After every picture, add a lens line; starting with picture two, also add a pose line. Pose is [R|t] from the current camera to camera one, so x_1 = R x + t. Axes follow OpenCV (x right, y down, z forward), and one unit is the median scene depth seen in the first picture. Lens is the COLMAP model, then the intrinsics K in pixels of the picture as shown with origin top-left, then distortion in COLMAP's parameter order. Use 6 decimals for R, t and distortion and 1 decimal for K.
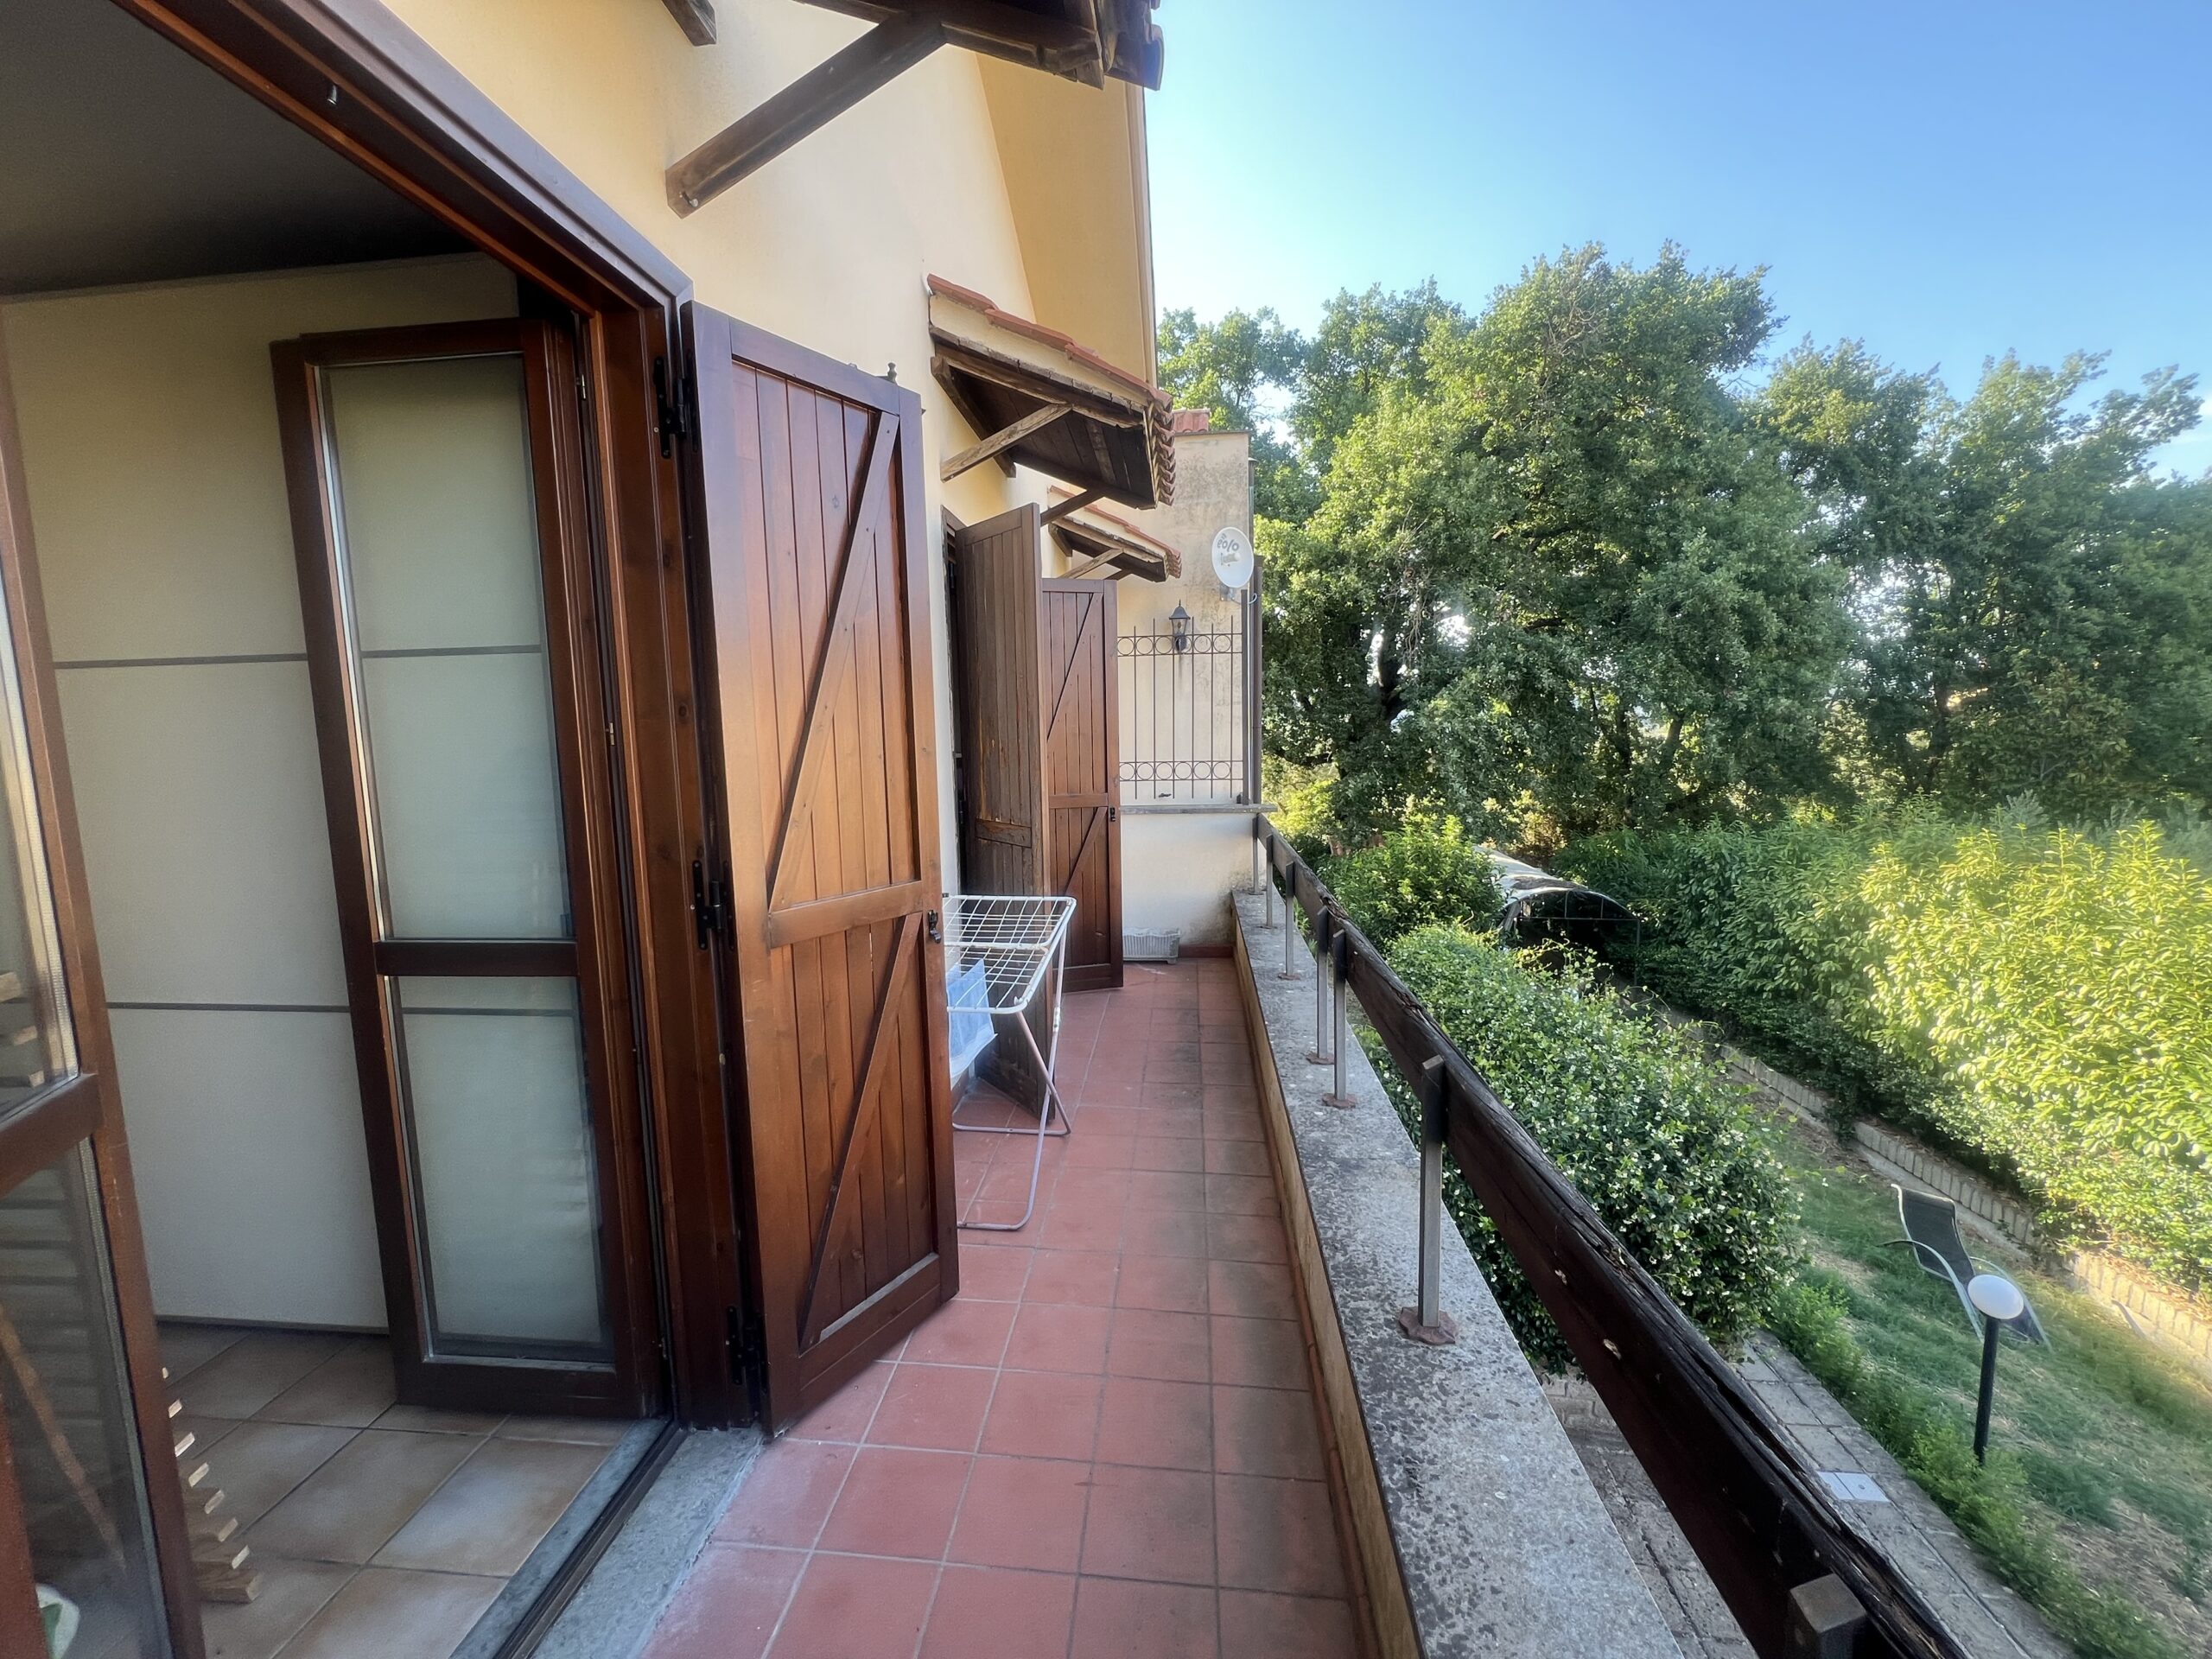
lens RADIAL K [[896.5, 0, 1106.0], [0, 896.5, 829.5], [0, 0, 1]] dist [-0.000654, -0.000089]
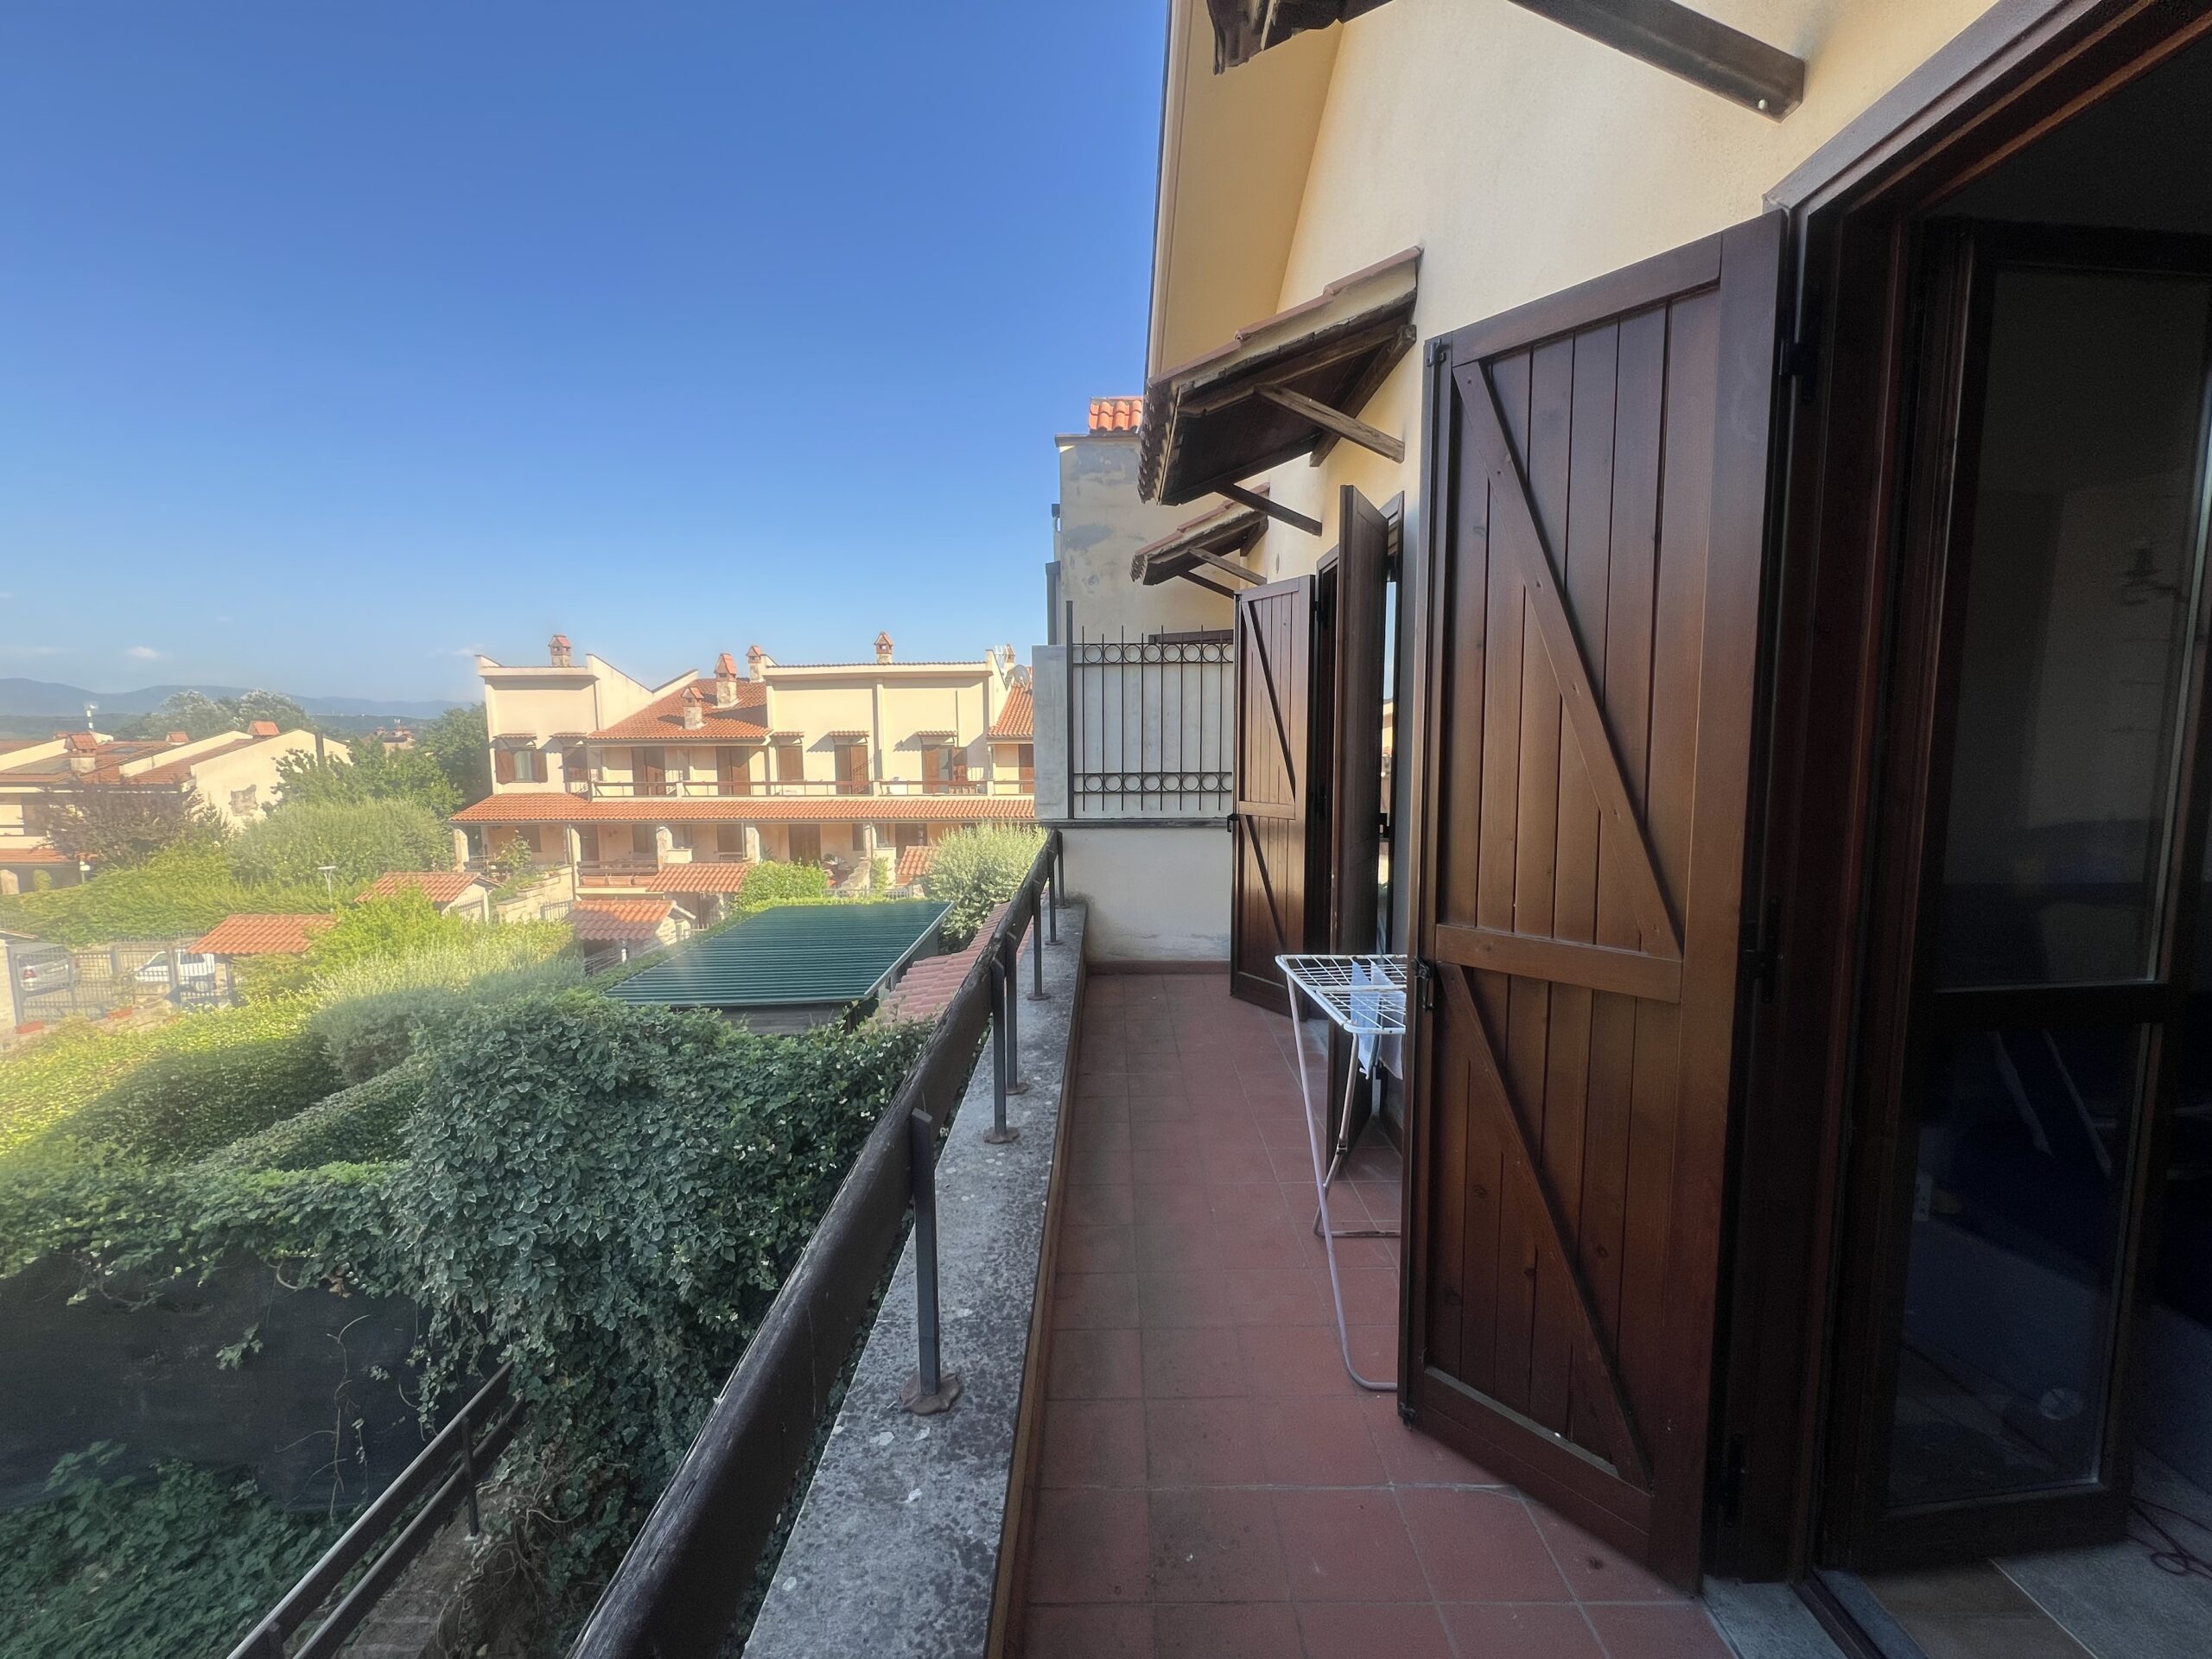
lens RADIAL K [[896.5, 0, 1106.0], [0, 896.5, 829.5], [0, 0, 1]] dist [-0.000654, -0.000089]
pose [[-0.995441, 0.040679, -0.086270, 0.204201], [0.020879, 0.975489, 0.219055, -0.218368], [0.093066, 0.216256, -0.971891, 1.793938]]
